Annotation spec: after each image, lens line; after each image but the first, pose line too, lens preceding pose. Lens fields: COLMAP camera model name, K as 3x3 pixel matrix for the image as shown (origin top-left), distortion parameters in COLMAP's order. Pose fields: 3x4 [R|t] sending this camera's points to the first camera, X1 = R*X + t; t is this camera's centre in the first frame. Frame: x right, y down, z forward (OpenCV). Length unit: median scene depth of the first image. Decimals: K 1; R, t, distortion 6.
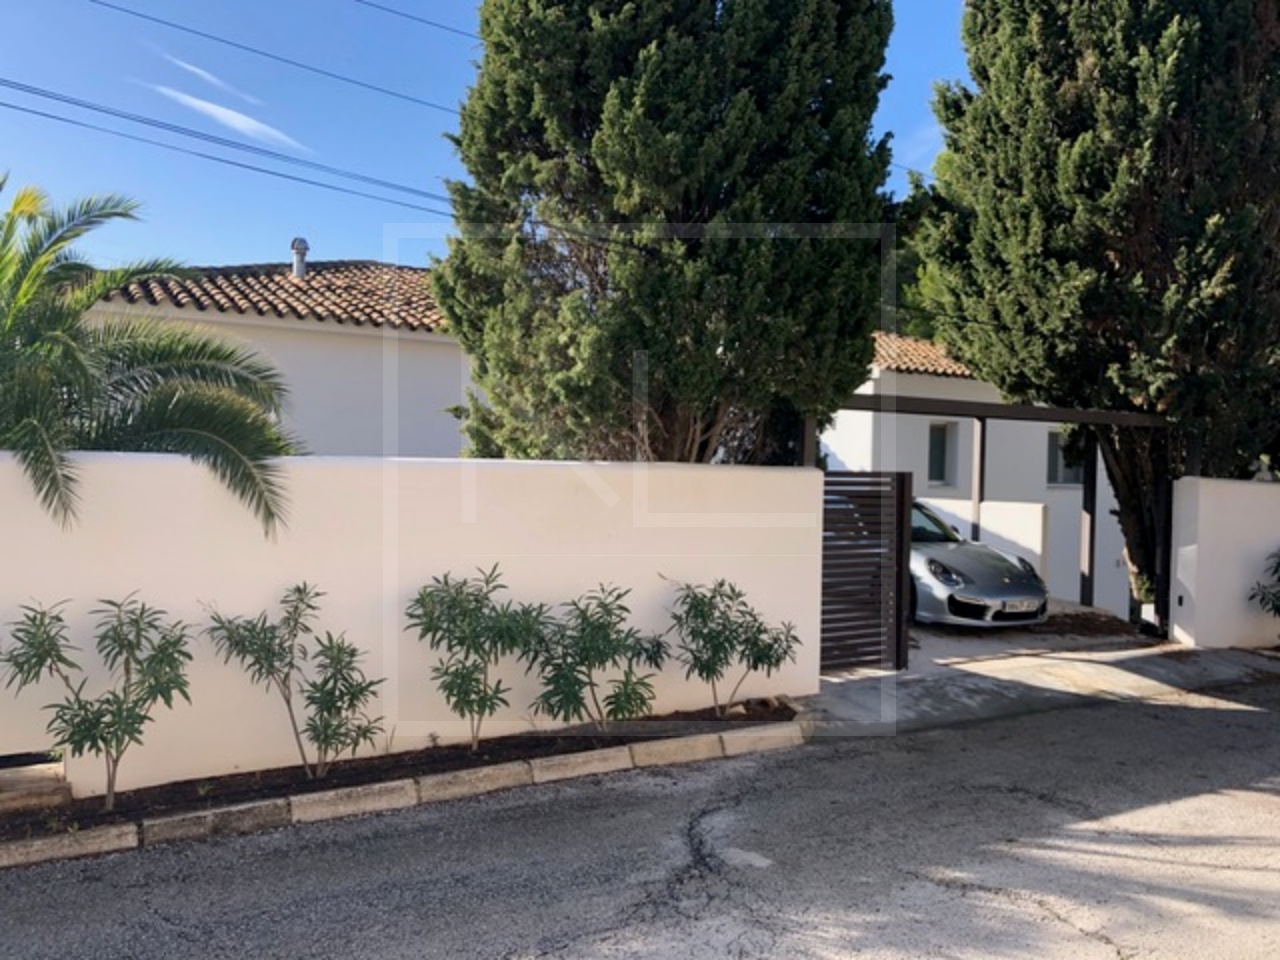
lens RADIAL K [[1040.6, 0, 640.9], [0, 1040.6, 477.6], [0, 0, 1]] dist [0.032376, -0.029093]
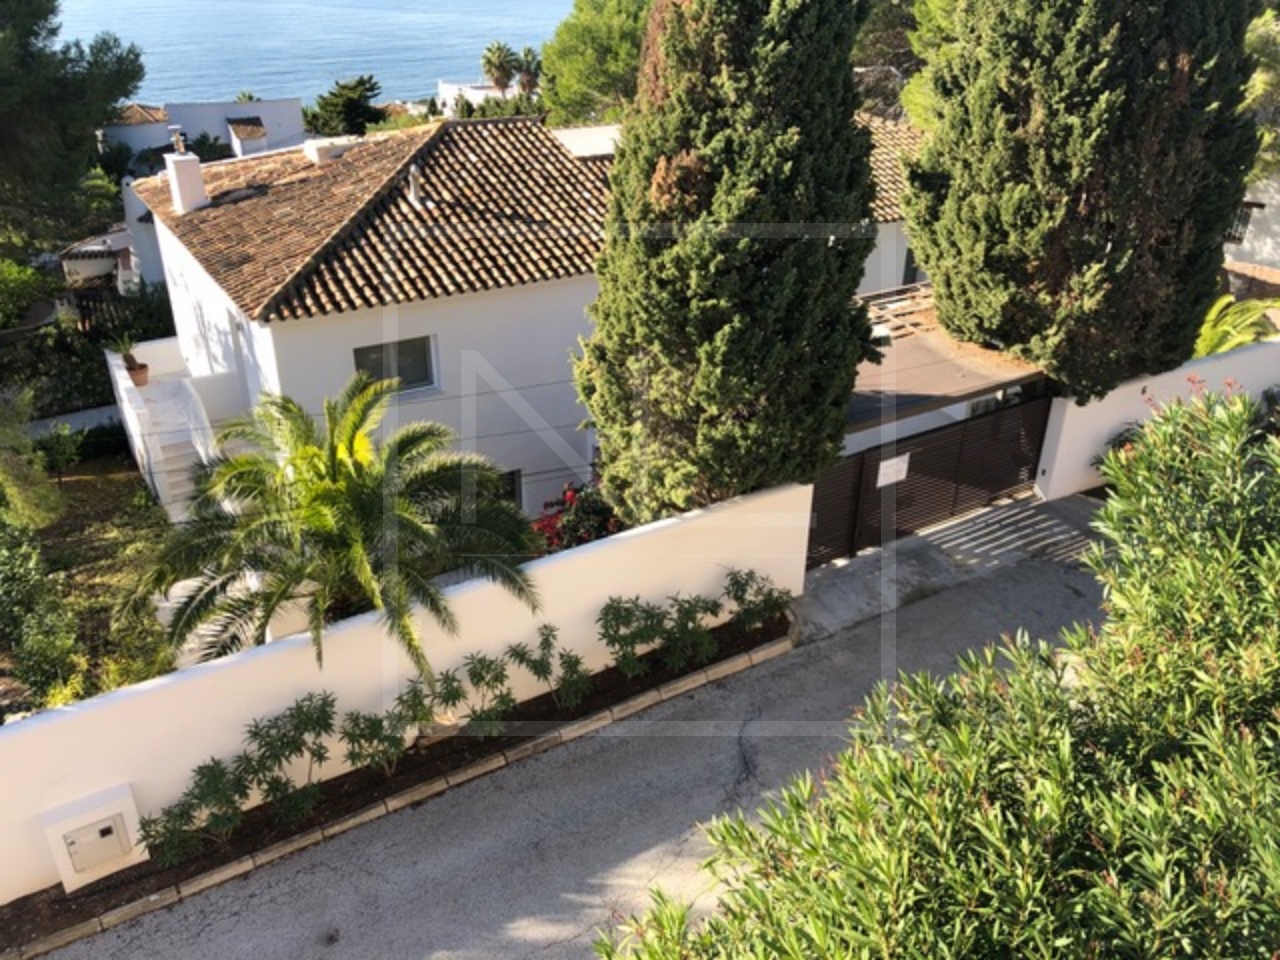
lens RADIAL K [[1040.6, 0, 635.1], [0, 1040.6, 480.9], [0, 0, 1]] dist [0.032376, -0.029093]
pose [[0.999870, -0.012602, 0.010054, -0.099513], [0.006856, 0.896834, 0.442314, -0.589315], [-0.014591, -0.442187, 0.896804, -0.382175]]
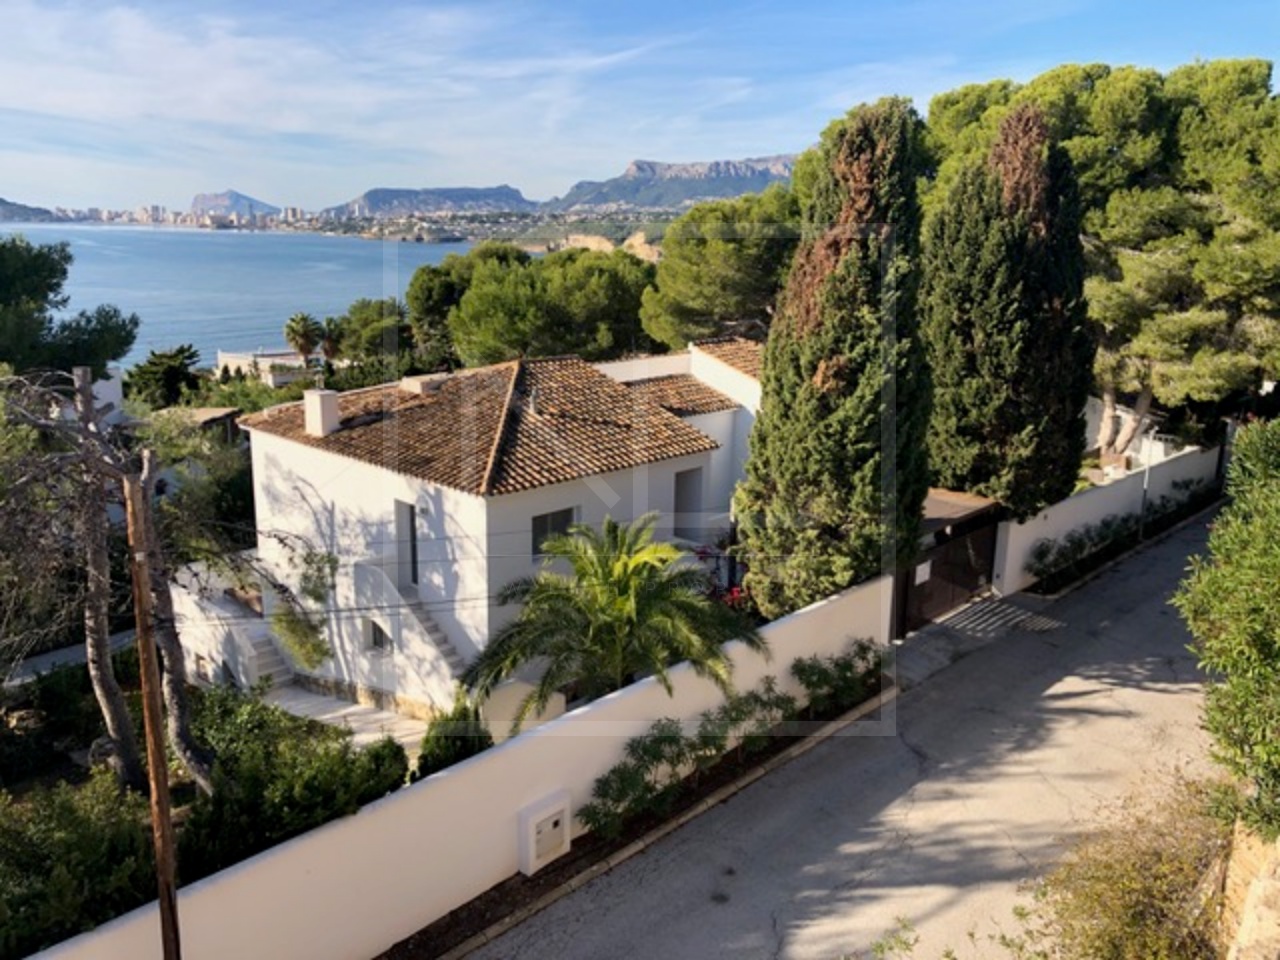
lens RADIAL K [[1040.6, 0, 648.5], [0, 1040.6, 482.1], [0, 0, 1]] dist [0.032376, -0.029093]
pose [[0.963948, -0.068401, 0.257148, -0.775443], [0.009531, 0.974651, 0.223527, -0.603585], [-0.265919, -0.213018, 0.940165, -0.849469]]
